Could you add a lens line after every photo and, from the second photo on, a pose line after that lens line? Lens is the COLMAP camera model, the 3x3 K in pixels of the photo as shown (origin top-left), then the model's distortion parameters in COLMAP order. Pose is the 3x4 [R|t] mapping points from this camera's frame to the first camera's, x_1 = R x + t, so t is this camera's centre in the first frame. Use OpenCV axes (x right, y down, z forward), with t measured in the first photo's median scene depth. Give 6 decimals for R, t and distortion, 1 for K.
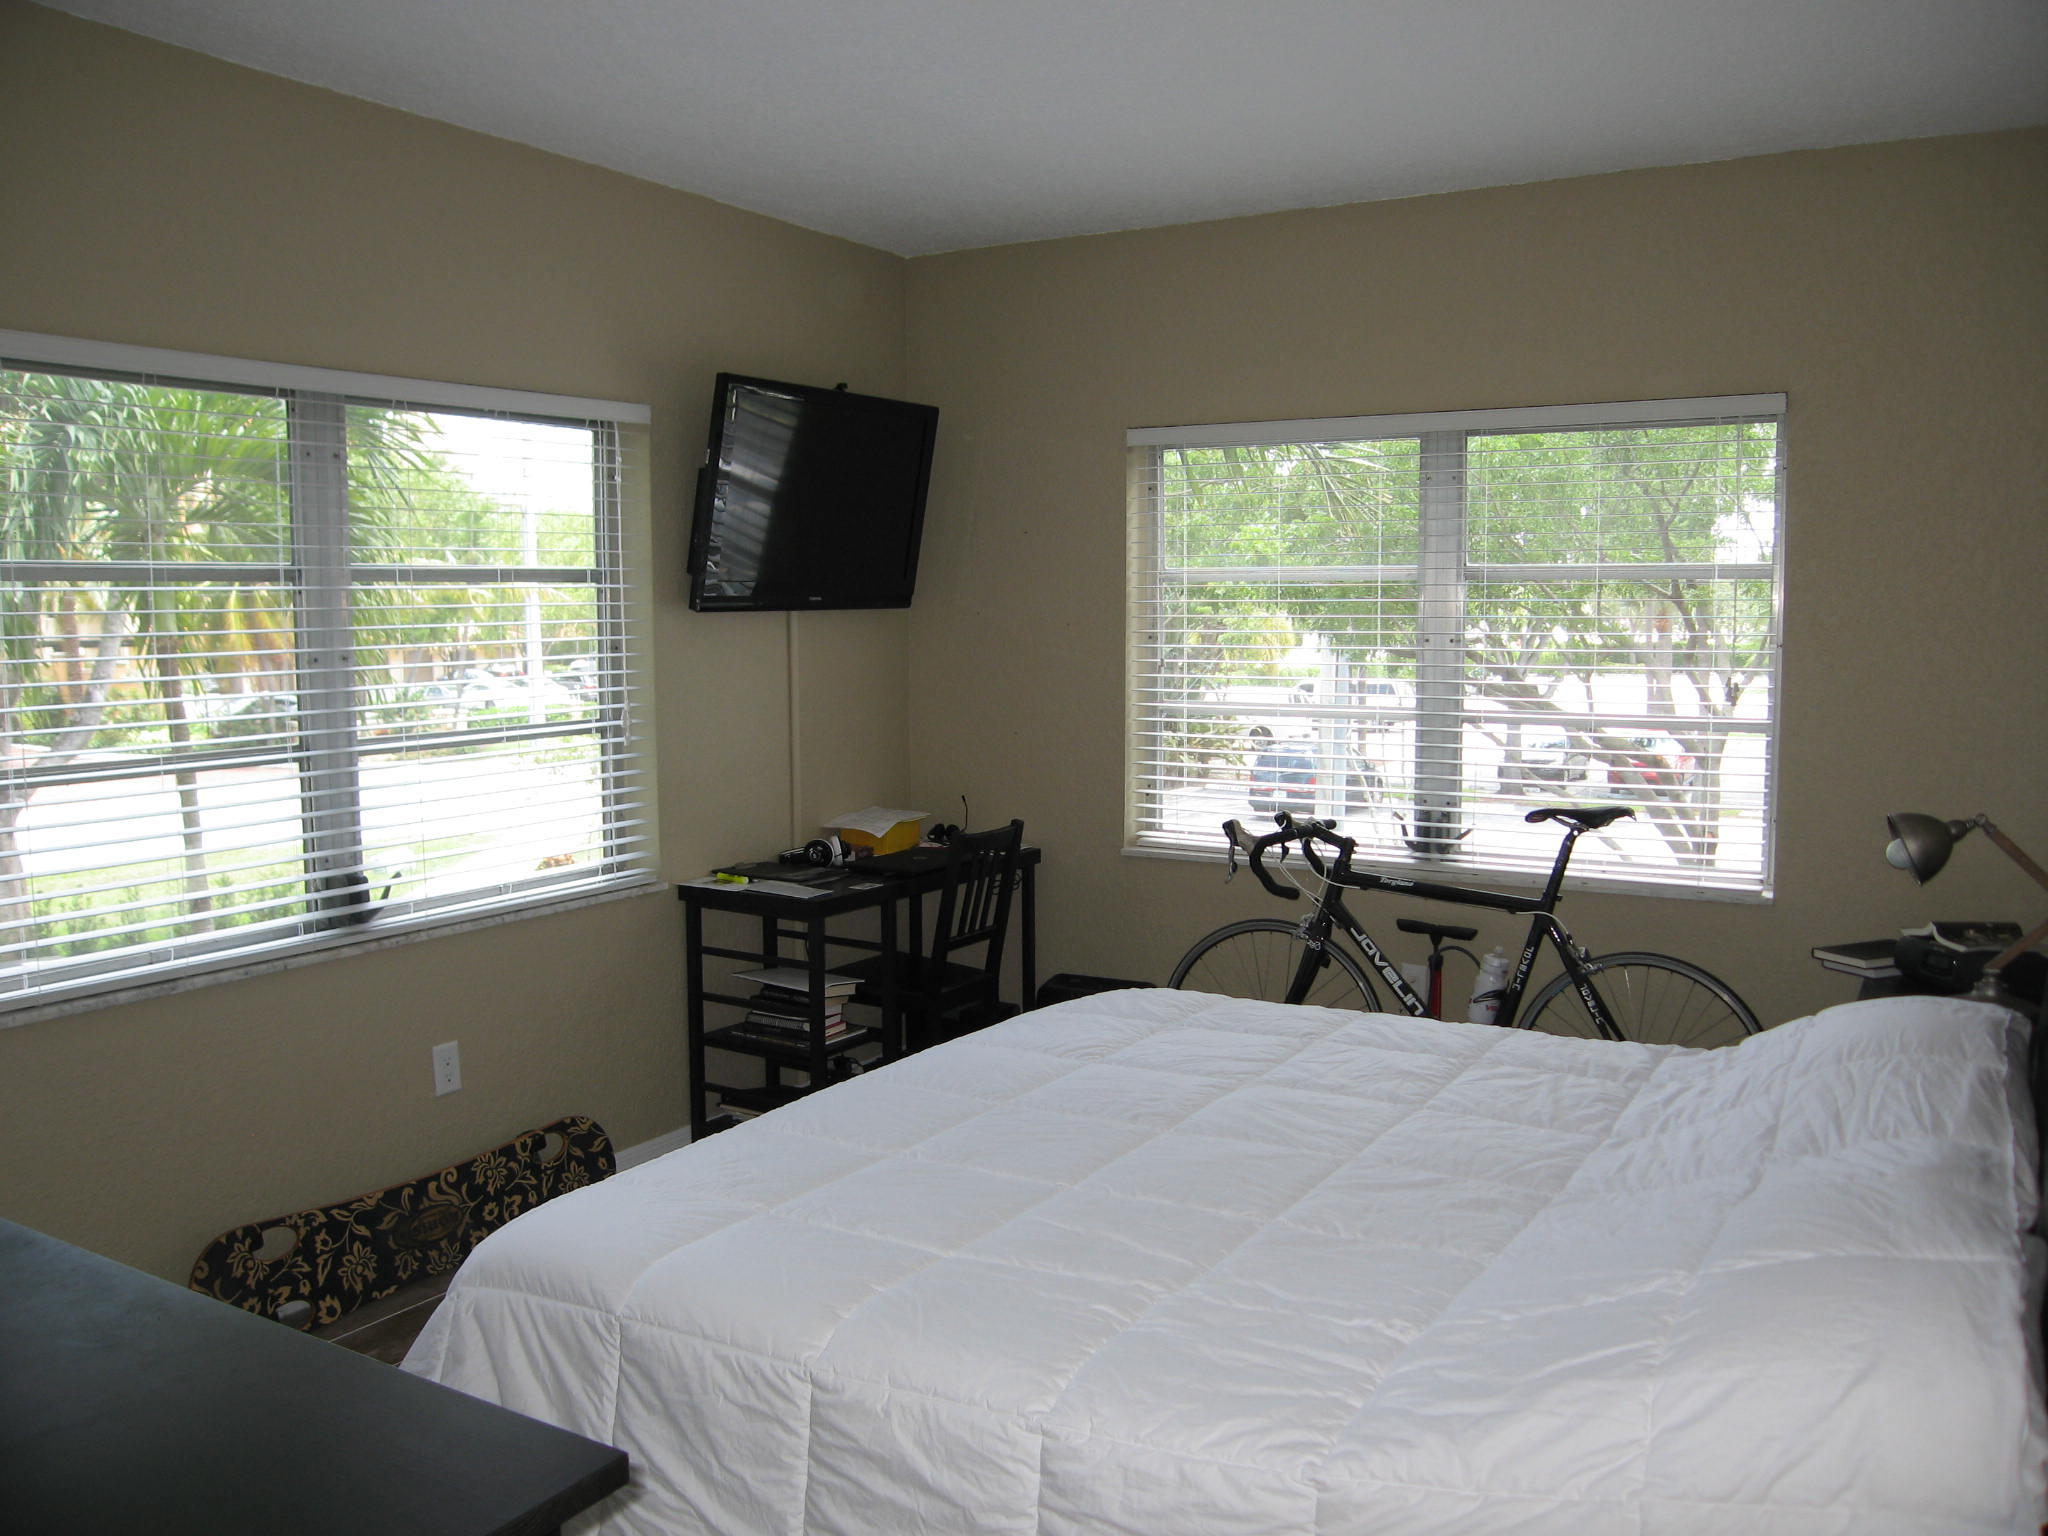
lens RADIAL K [[1697.4, 0, 1024.0], [0, 1697.4, 768.0], [0, 0, 1]] dist [-0.151482, 0.124073]
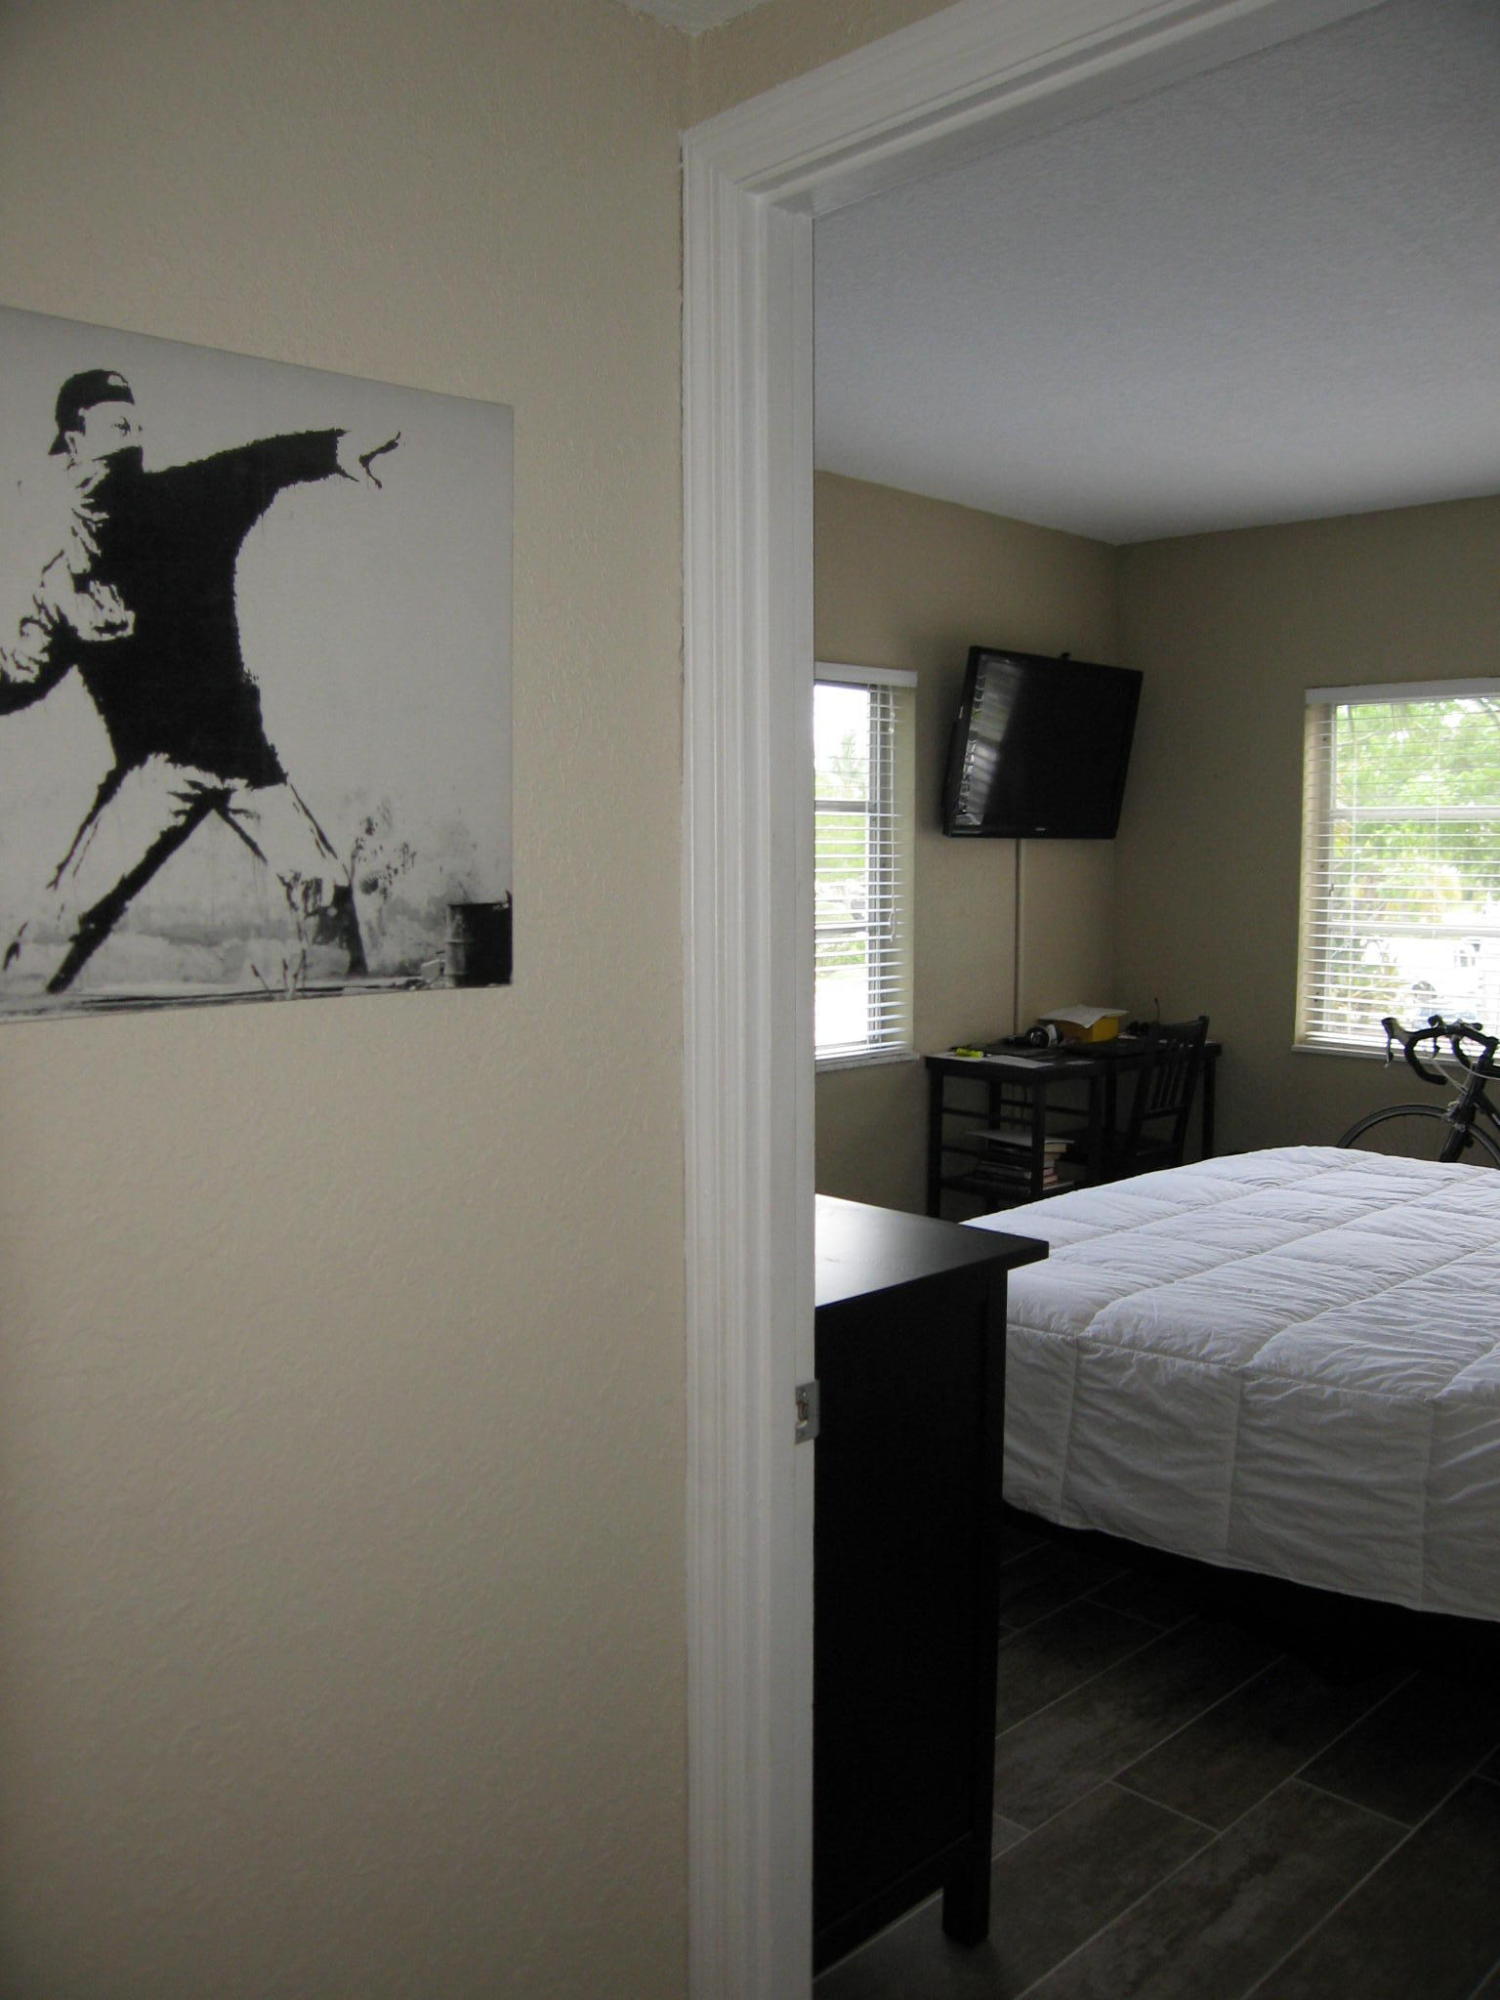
lens RADIAL K [[1657.7, 0, 741.6], [0, 1657.7, 994.2], [0, 0, 1]] dist [-0.151482, 0.124073]
pose [[0.965950, 0.029894, -0.256996, -0.024169], [-0.032760, 0.999440, -0.006877, 0.036161], [0.256646, 0.015062, 0.966388, -0.212821]]
